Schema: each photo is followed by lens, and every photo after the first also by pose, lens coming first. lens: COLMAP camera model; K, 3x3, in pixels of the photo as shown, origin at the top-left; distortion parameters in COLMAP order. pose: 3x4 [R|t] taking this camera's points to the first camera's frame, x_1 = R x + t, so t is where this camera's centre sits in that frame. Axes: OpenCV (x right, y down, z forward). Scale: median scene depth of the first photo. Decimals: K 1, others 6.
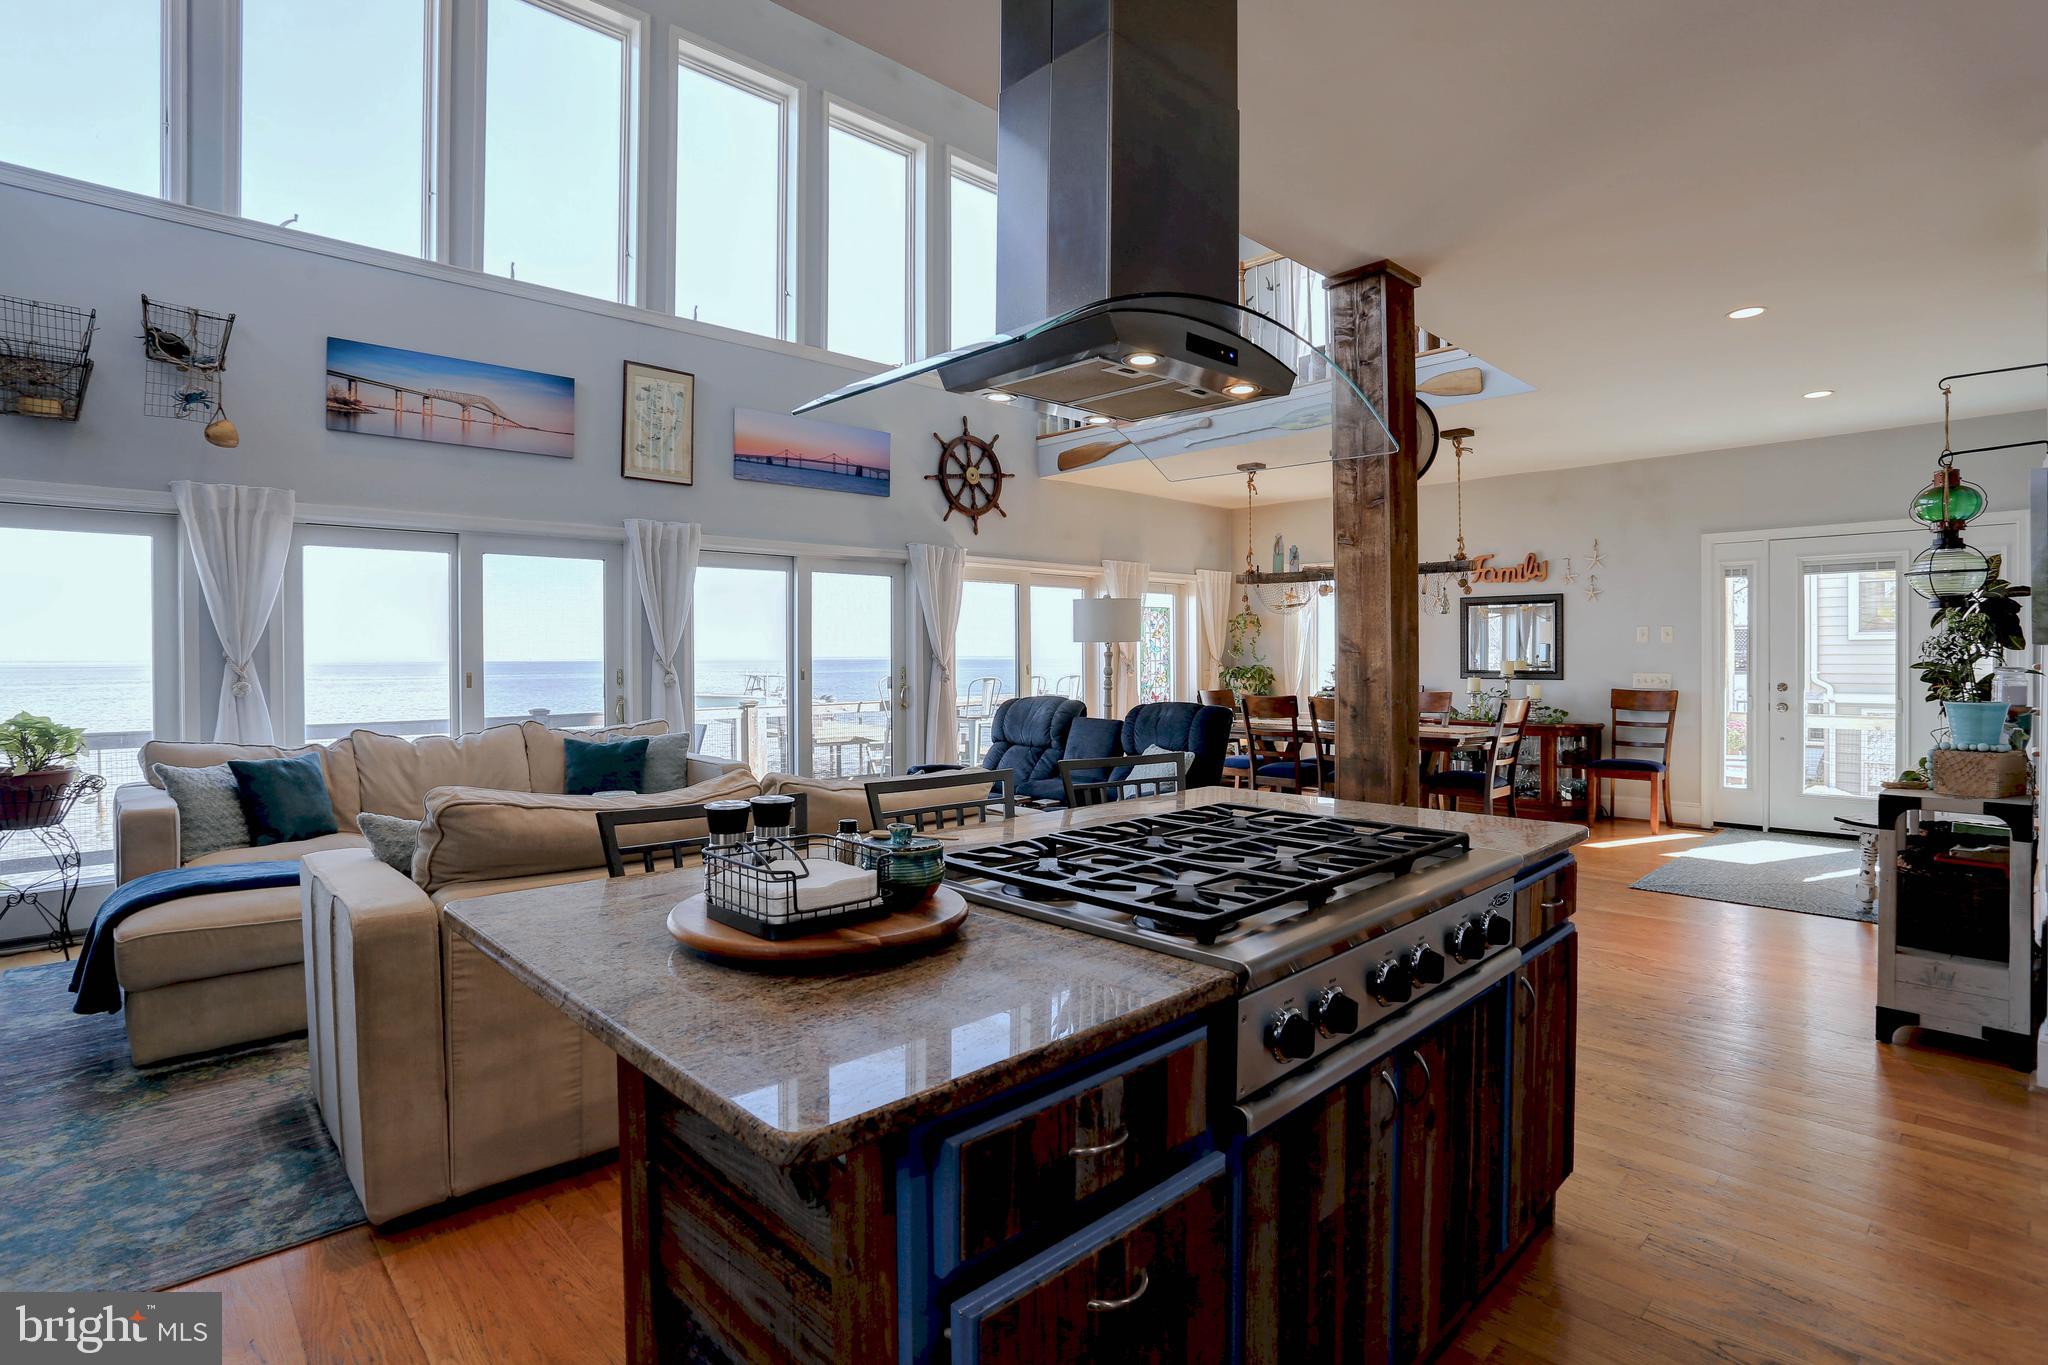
lens RADIAL K [[997.8, 0, 1031.7], [0, 997.8, 663.7], [0, 0, 1]] dist [-0.050028, 0.011204]
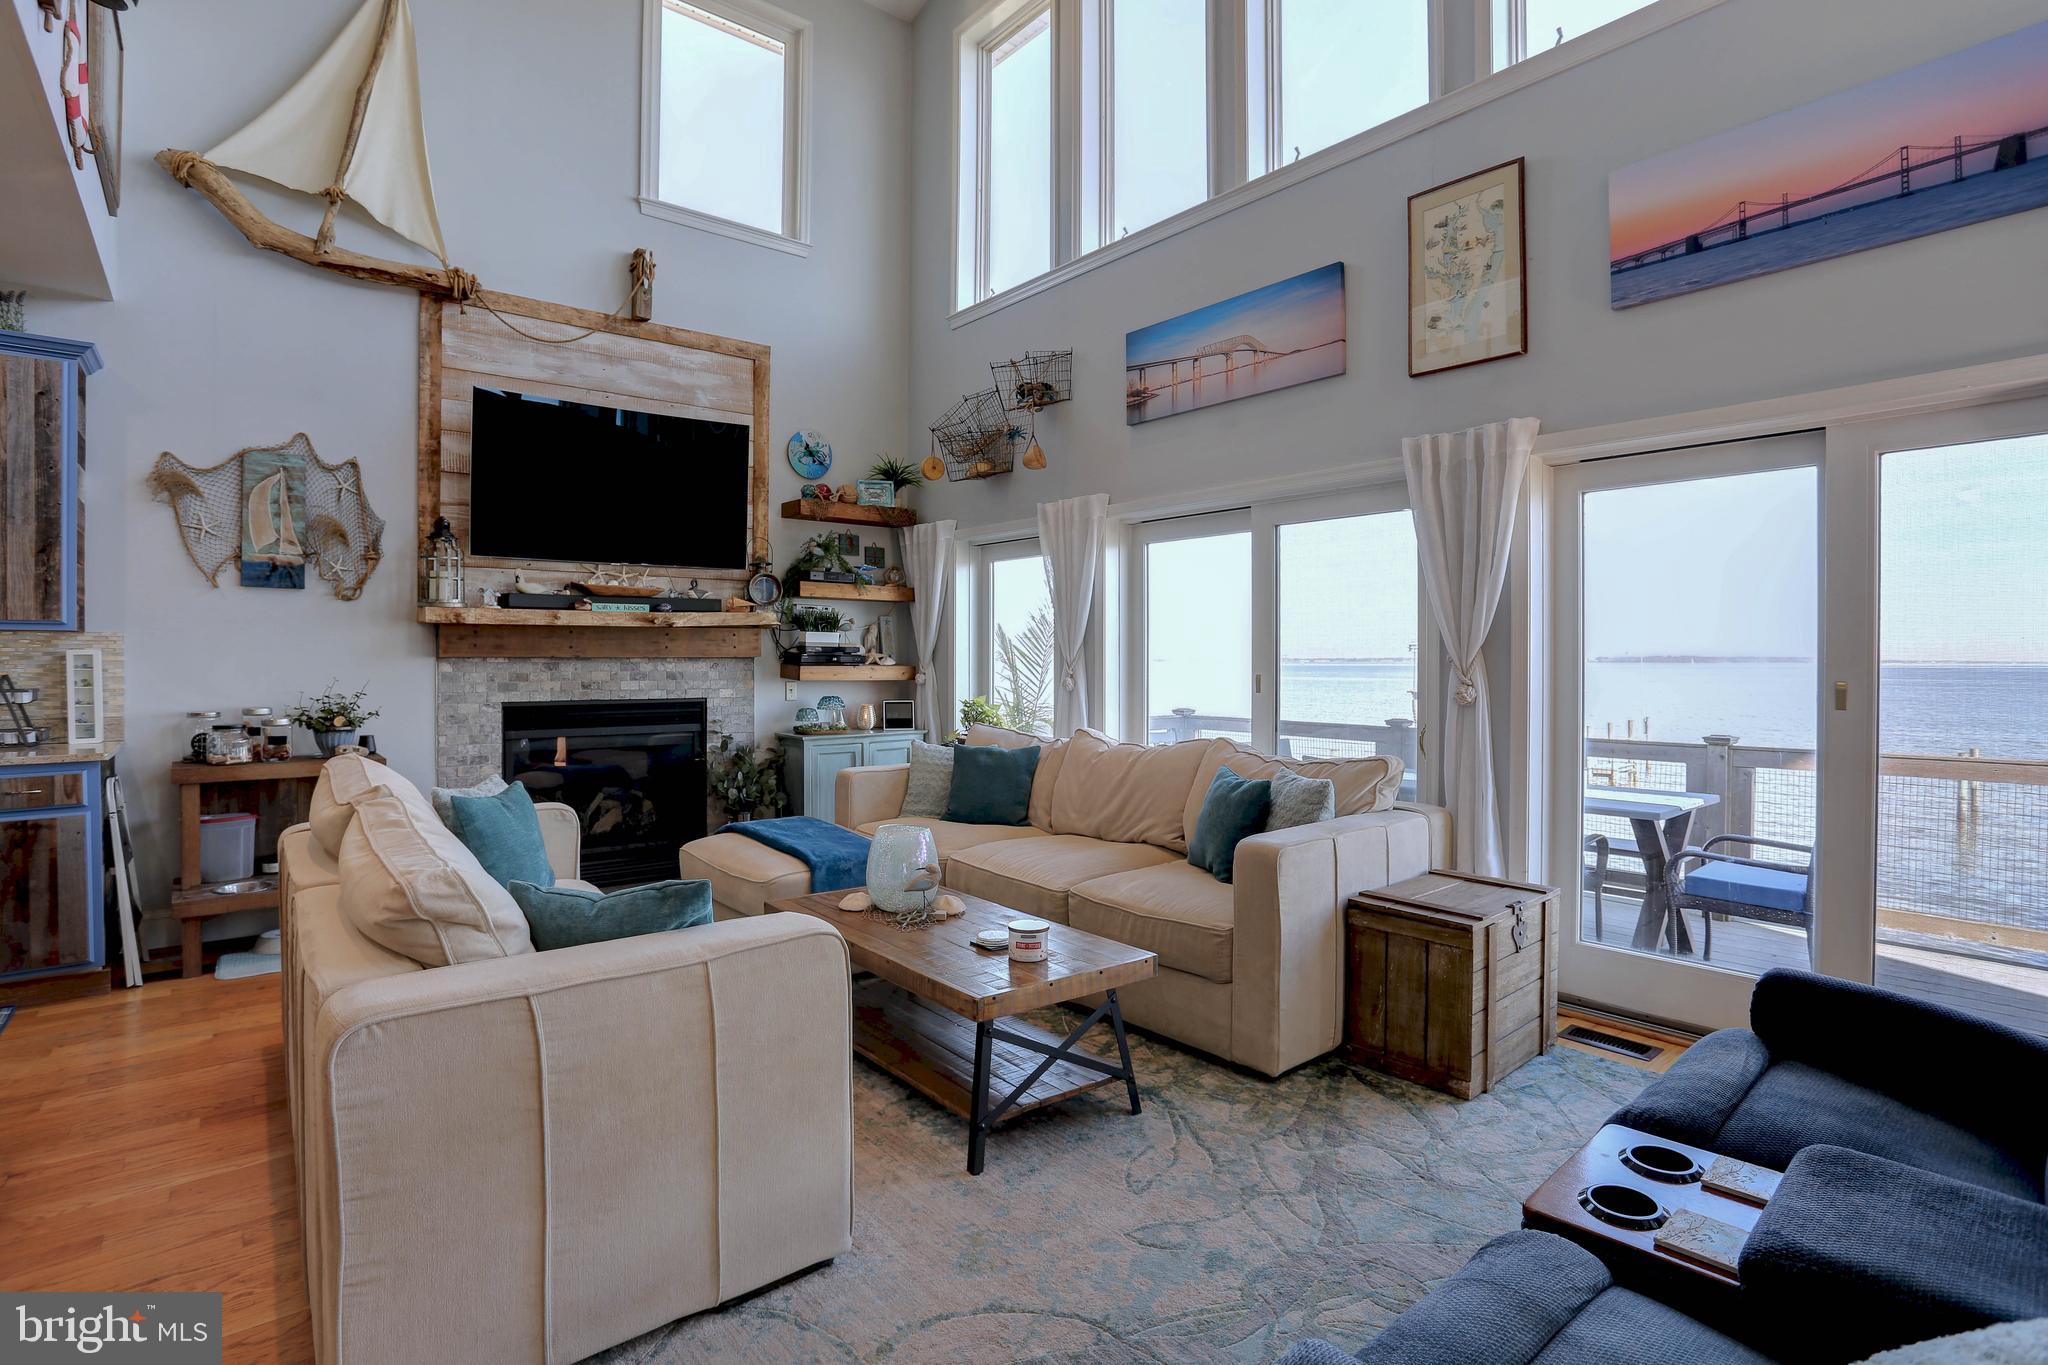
lens RADIAL K [[997.8, 0, 950.7], [0, 997.8, 655.9], [0, 0, 1]] dist [-0.050028, 0.011204]
pose [[-0.097689, 0.004010, -0.995209, 0.270595], [-0.008180, 0.999955, 0.004832, -0.007630], [0.995183, 0.008613, -0.097652, 0.806170]]
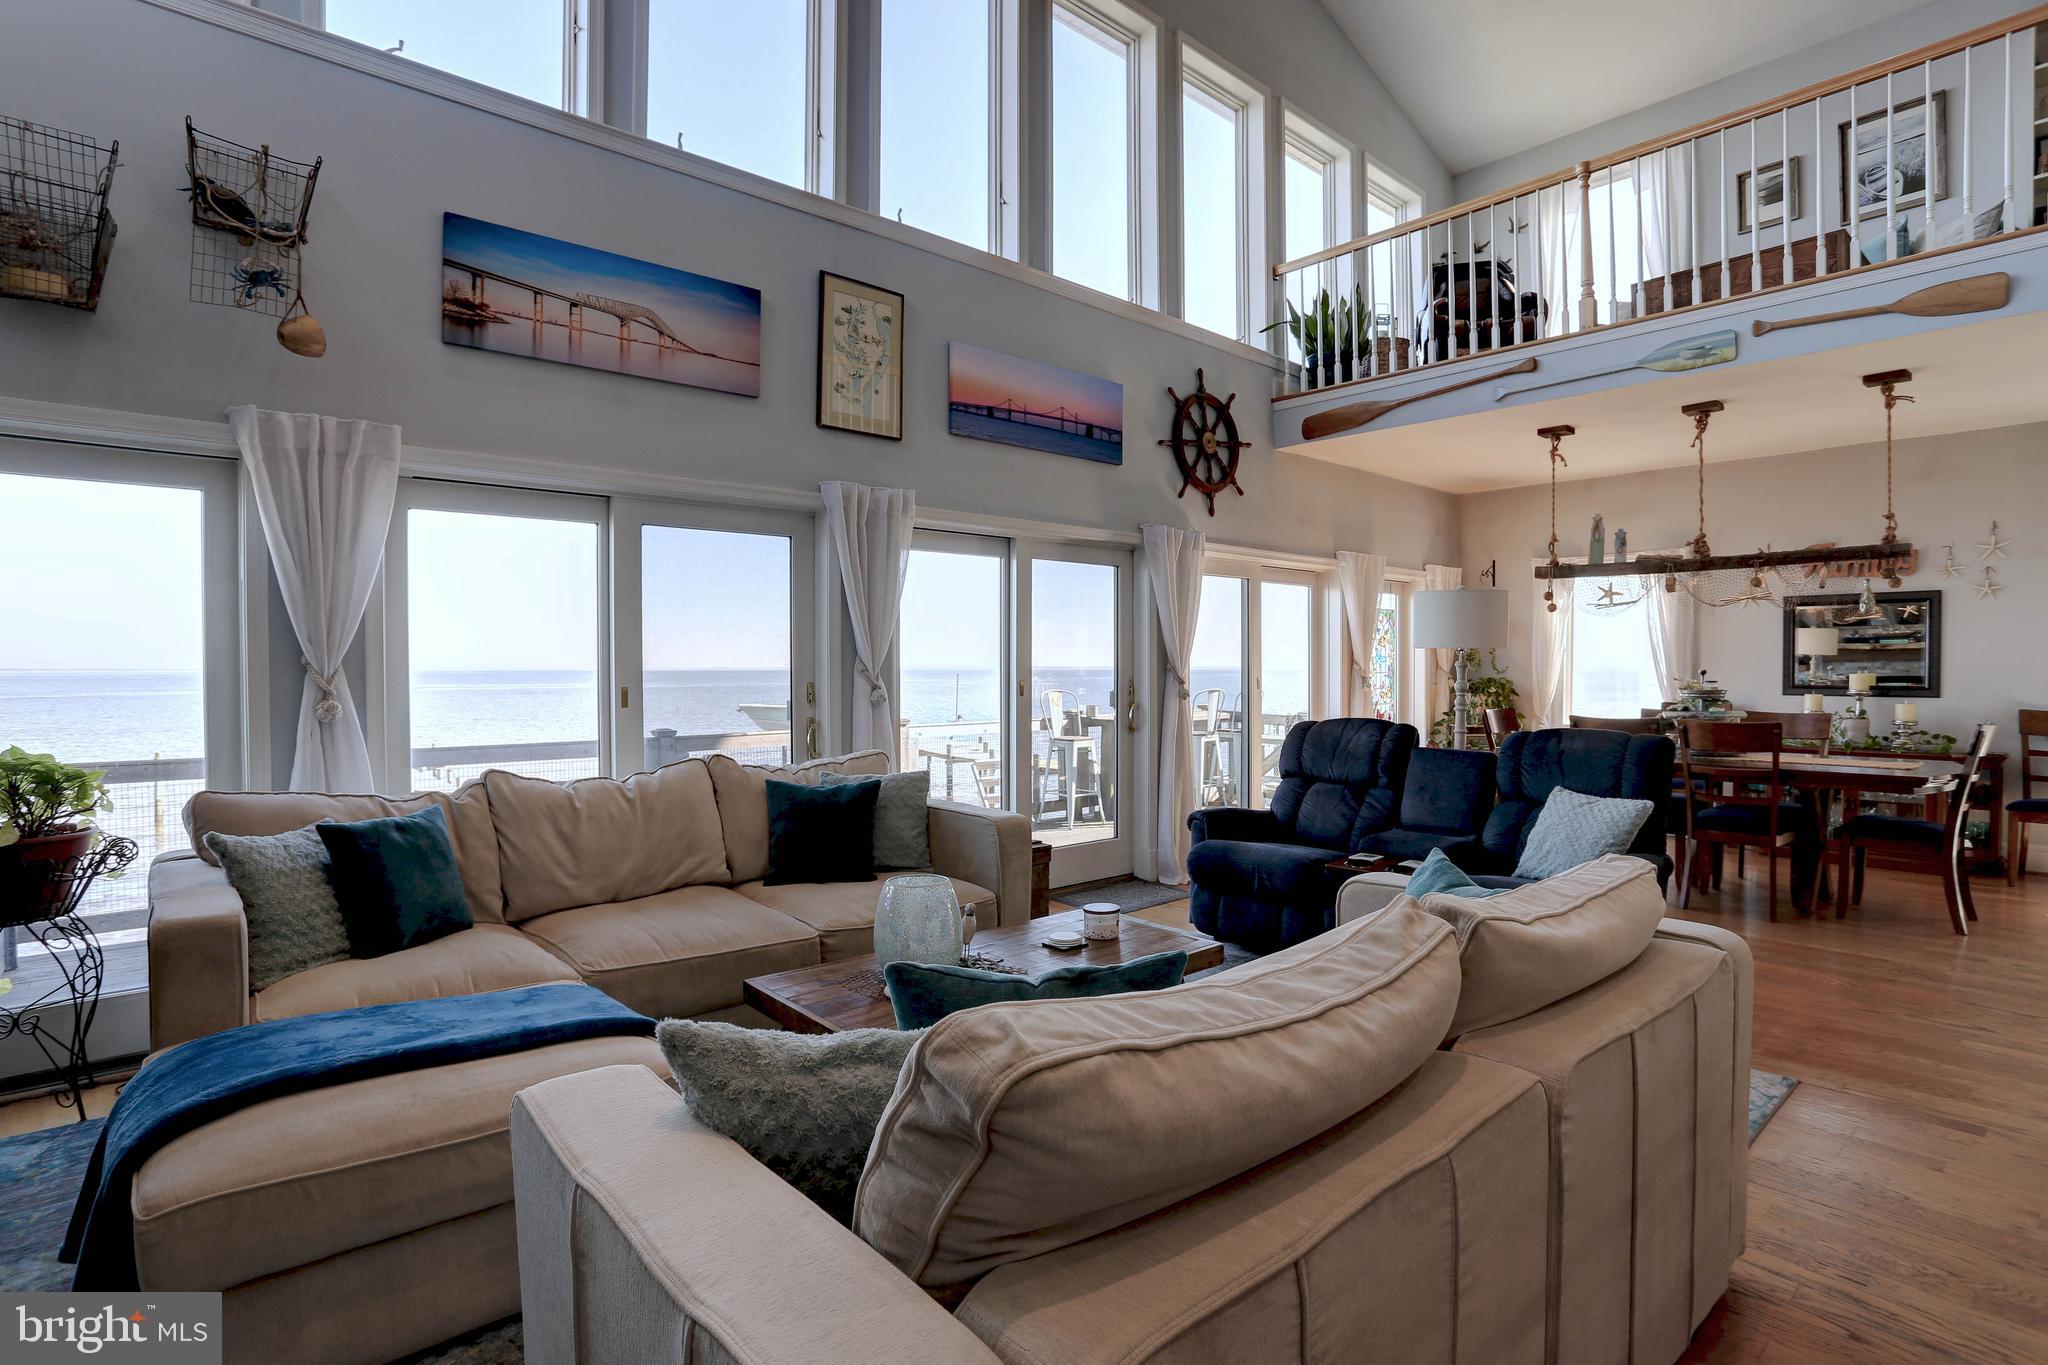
lens RADIAL K [[997.8, 0, 1030.8], [0, 997.8, 686.6], [0, 0, 1]] dist [-0.050028, 0.011204]
pose [[0.999381, 0.003412, -0.035002, -0.238842], [-0.003015, 0.999931, 0.011389, -0.000650], [0.035038, -0.011277, 0.999322, 0.265755]]
